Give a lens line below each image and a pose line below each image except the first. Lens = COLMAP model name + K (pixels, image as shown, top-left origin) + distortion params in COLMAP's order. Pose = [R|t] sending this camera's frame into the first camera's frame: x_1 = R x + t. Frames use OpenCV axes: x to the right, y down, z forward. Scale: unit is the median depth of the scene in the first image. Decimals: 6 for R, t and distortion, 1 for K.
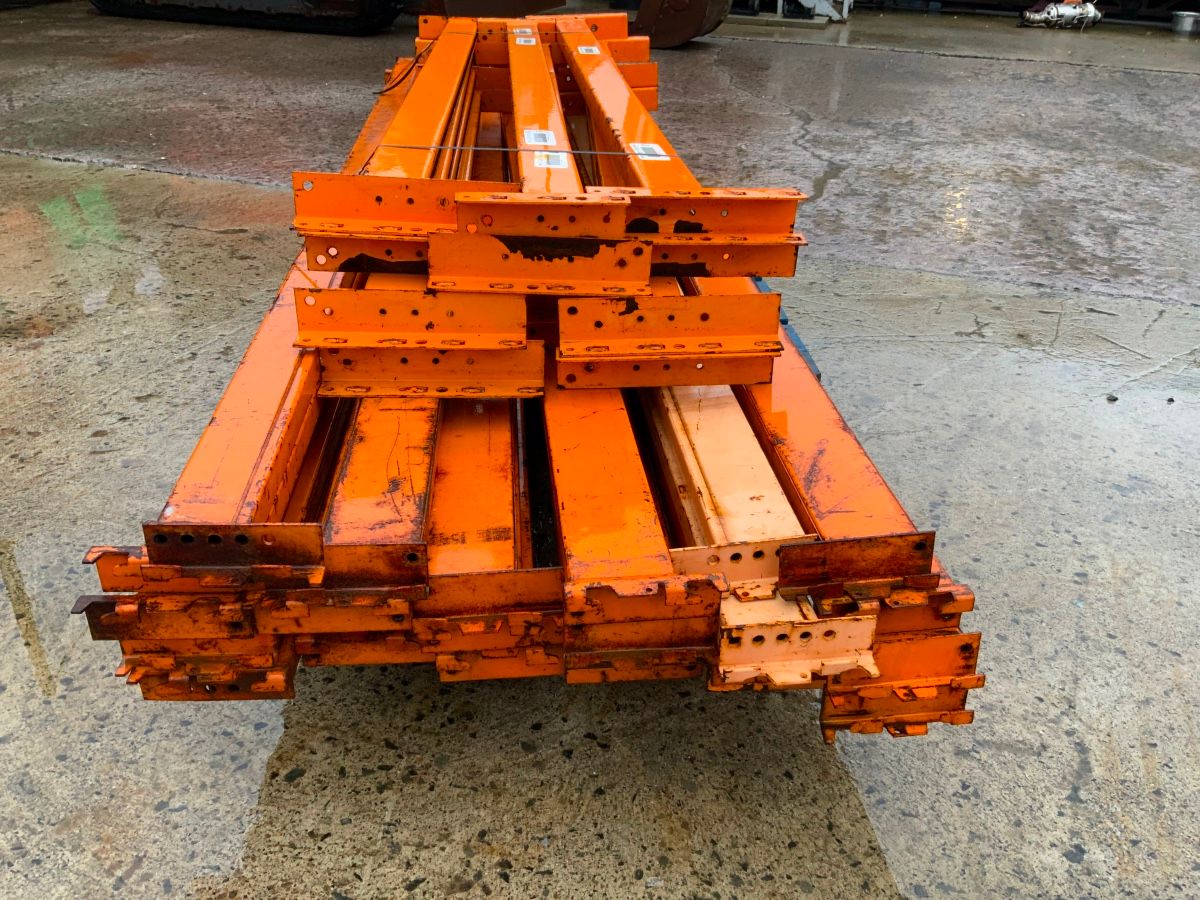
lens RADIAL K [[986.7, 0, 600.0], [0, 986.7, 450.0], [0, 0, 1]] dist [0.074237, -0.147406]
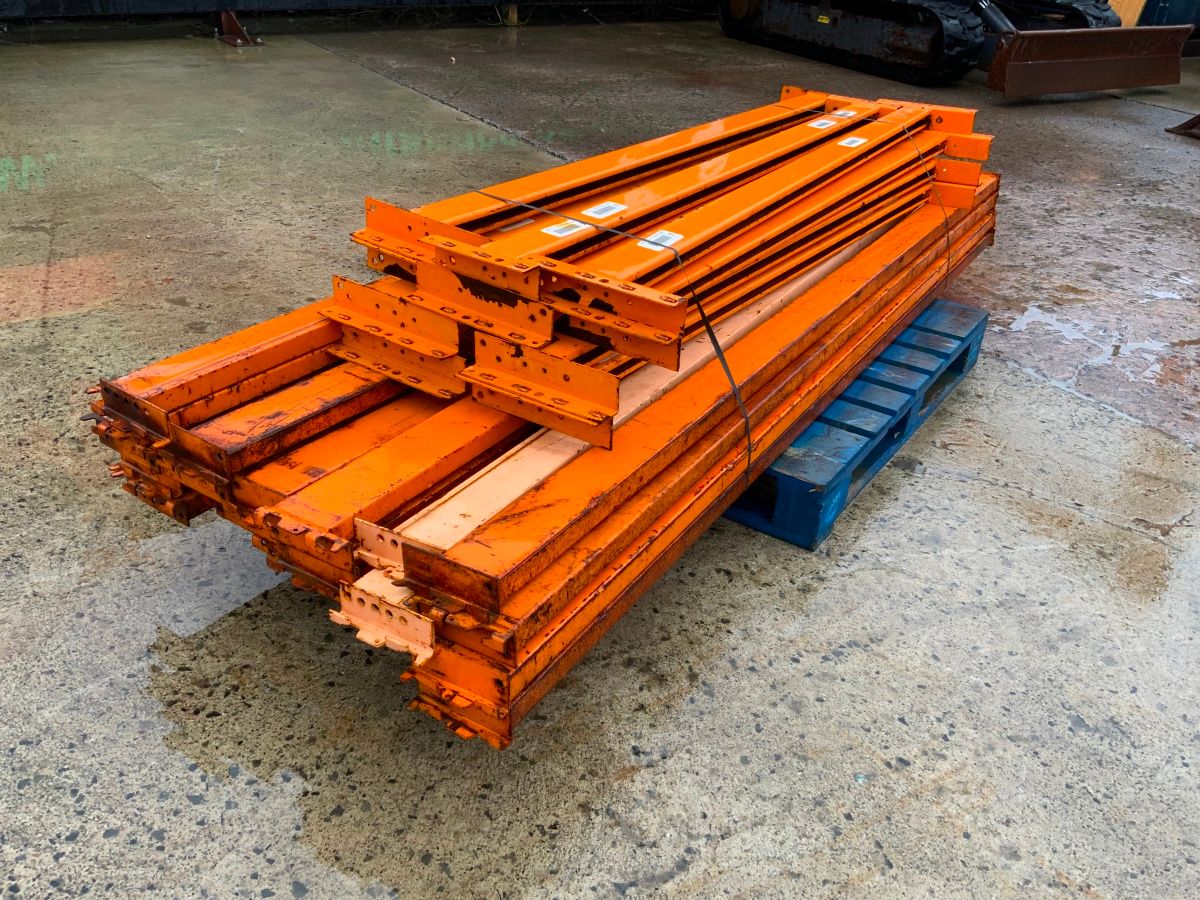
lens RADIAL K [[986.7, 0, 600.0], [0, 986.7, 450.0], [0, 0, 1]] dist [0.074237, -0.147406]
pose [[0.790624, 0.323696, -0.519745, 0.796882], [-0.335422, 0.939107, 0.074636, -0.156797], [0.512255, 0.115325, 0.851055, 0.009773]]
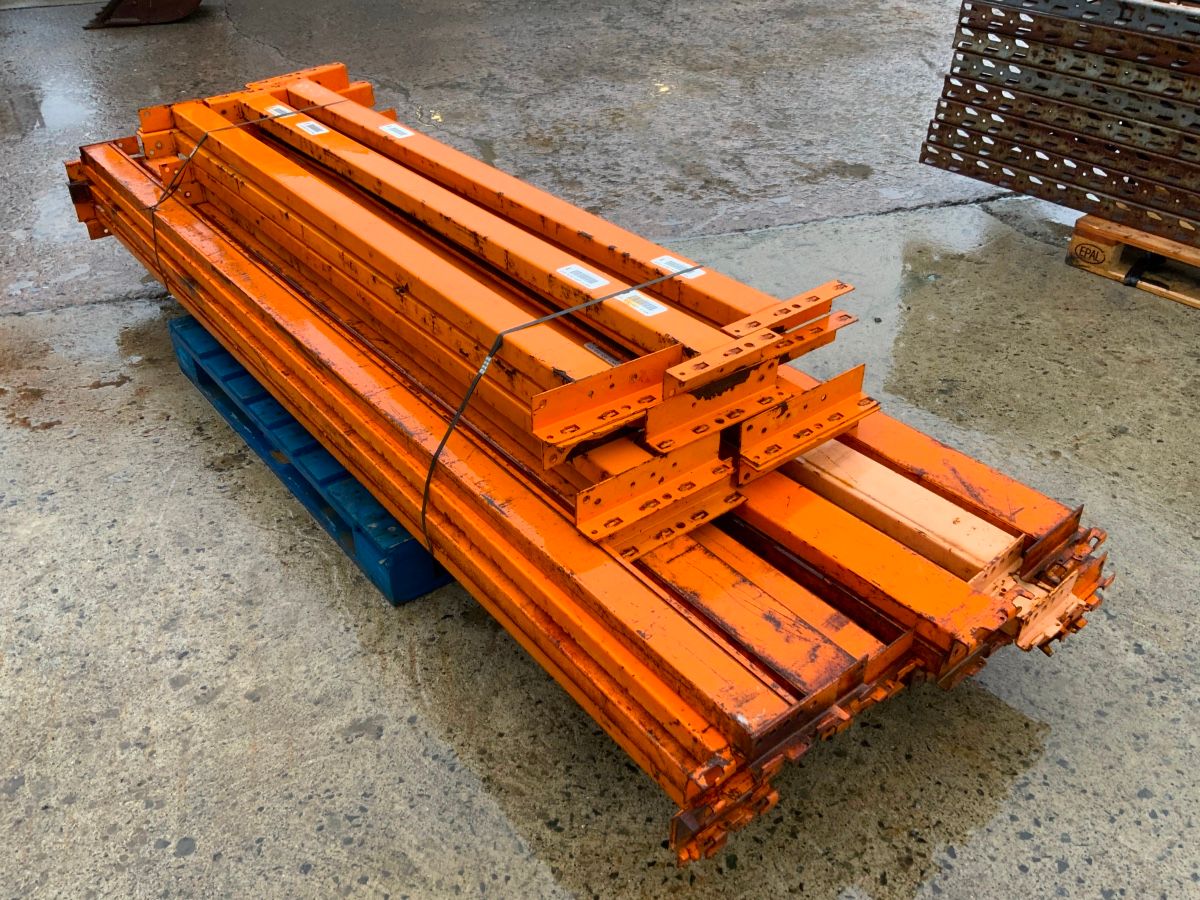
lens RADIAL K [[1007.9, 0, 594.4], [0, 1007.9, 427.5], [0, 0, 1]] dist [-0.002359, -0.014805]
pose [[0.830000, -0.336117, 0.445113, -0.758877], [0.297772, 0.941815, 0.155936, -0.399106], [-0.471627, 0.003115, 0.881793, -0.032753]]
